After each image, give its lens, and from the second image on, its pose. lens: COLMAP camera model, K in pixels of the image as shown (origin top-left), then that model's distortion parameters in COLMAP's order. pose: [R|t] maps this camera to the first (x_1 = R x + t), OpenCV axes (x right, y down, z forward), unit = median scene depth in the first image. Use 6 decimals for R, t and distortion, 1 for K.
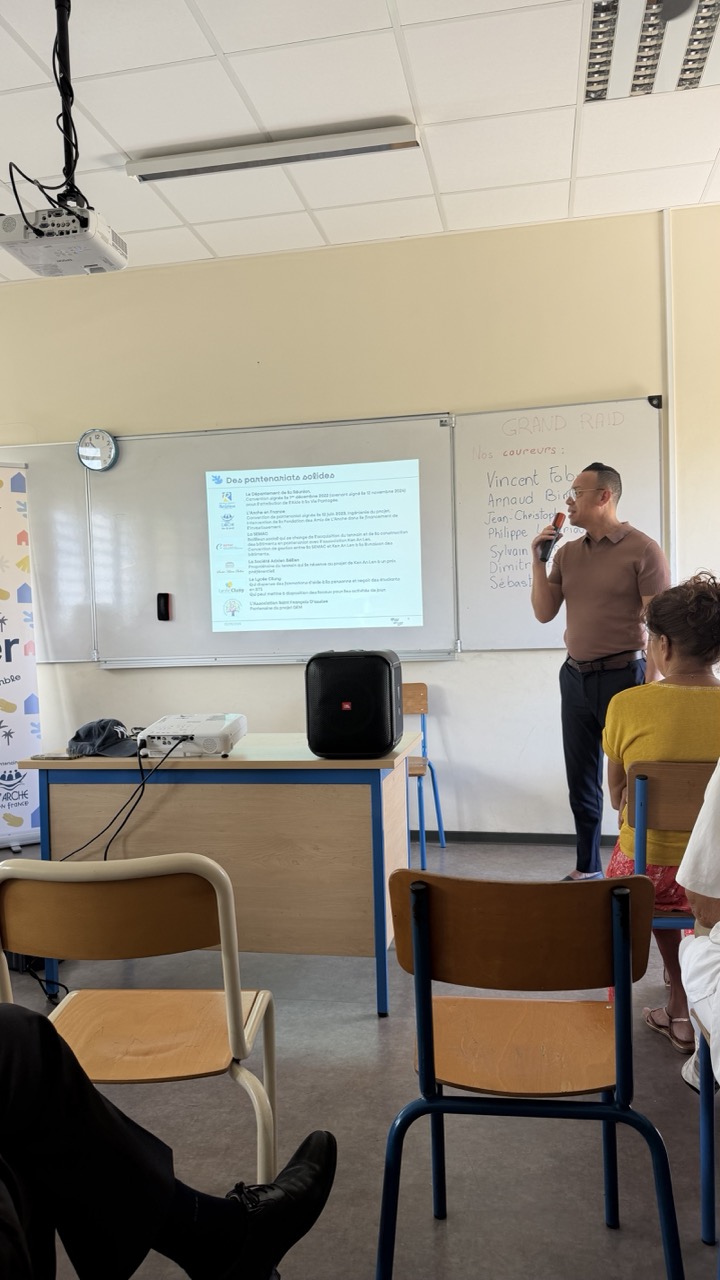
lens RADIAL K [[897.2, 0, 360.0], [0, 897.2, 640.0], [0, 0, 1]] dist [0.087050, -0.104861]
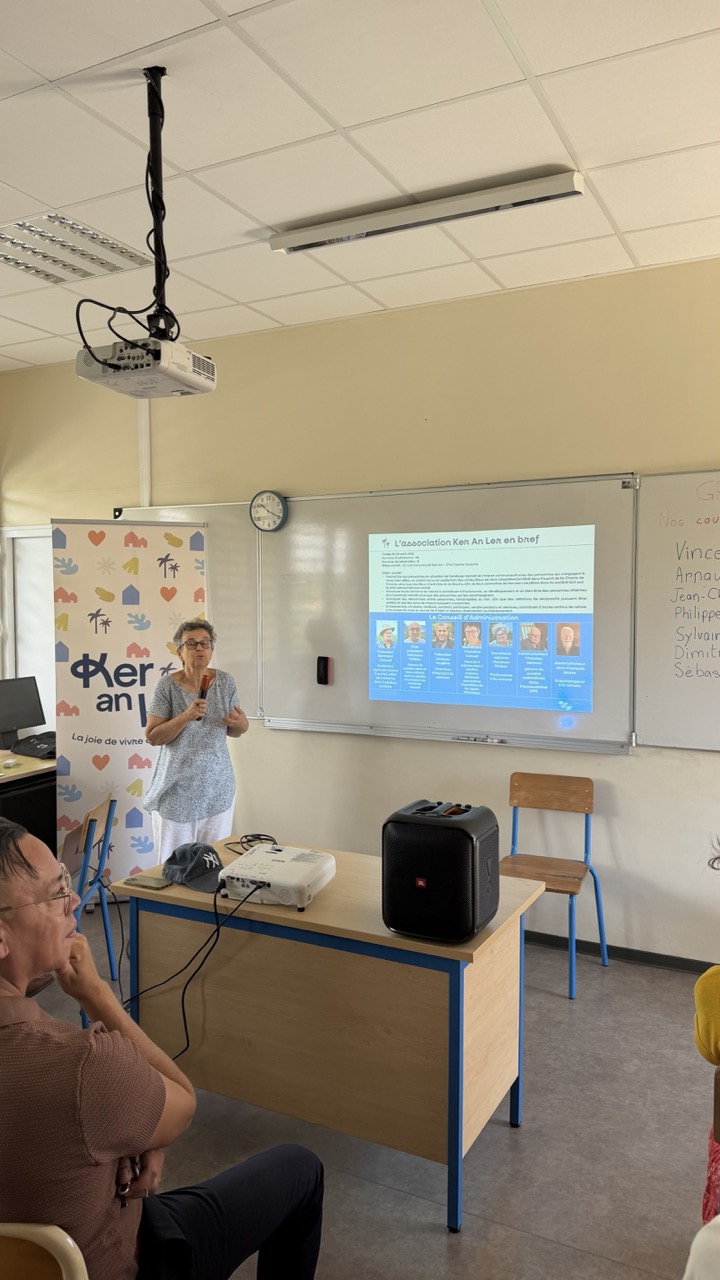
lens RADIAL K [[885.5, 0, 360.0], [0, 885.5, 640.0], [0, 0, 1]] dist [0.106064, -0.181063]
pose [[0.958984, 0.042301, -0.280286, 0.142900], [-0.033614, 0.998796, 0.035730, -0.170021], [0.281460, -0.024843, 0.959251, 0.136566]]
